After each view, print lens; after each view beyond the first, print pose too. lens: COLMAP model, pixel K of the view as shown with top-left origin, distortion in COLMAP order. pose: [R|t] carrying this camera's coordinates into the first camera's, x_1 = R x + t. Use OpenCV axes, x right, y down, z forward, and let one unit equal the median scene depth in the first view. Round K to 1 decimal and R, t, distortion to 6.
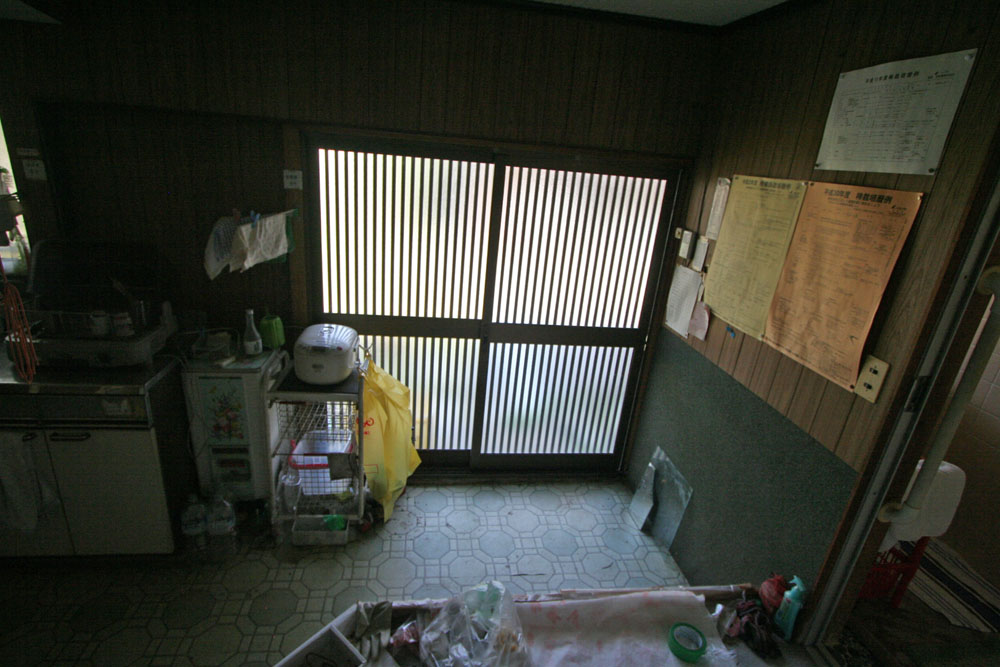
lens RADIAL K [[497.7, 0, 500.0], [0, 497.7, 333.5], [0, 0, 1]] dist [0.000143, 0.000079]
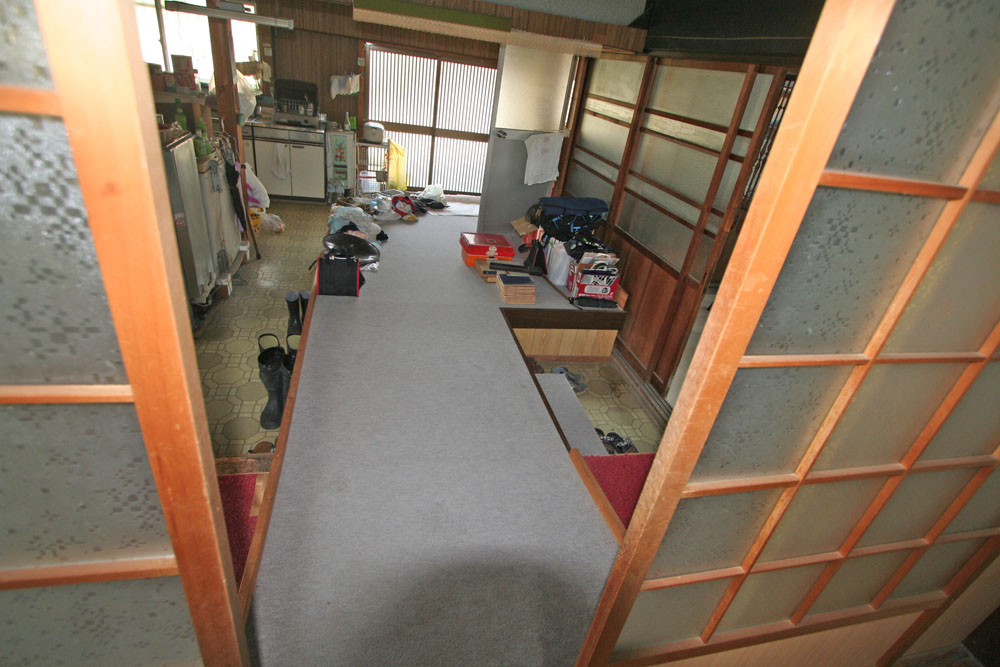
lens RADIAL K [[497.7, 0, 500.0], [0, 497.7, 333.5], [0, 0, 1]] dist [0.000143, 0.000079]
pose [[0.992442, -0.009396, 0.122352, -0.016070], [-0.011057, 0.986161, 0.165423, 0.678778], [-0.122213, -0.165526, 0.978604, -1.938907]]
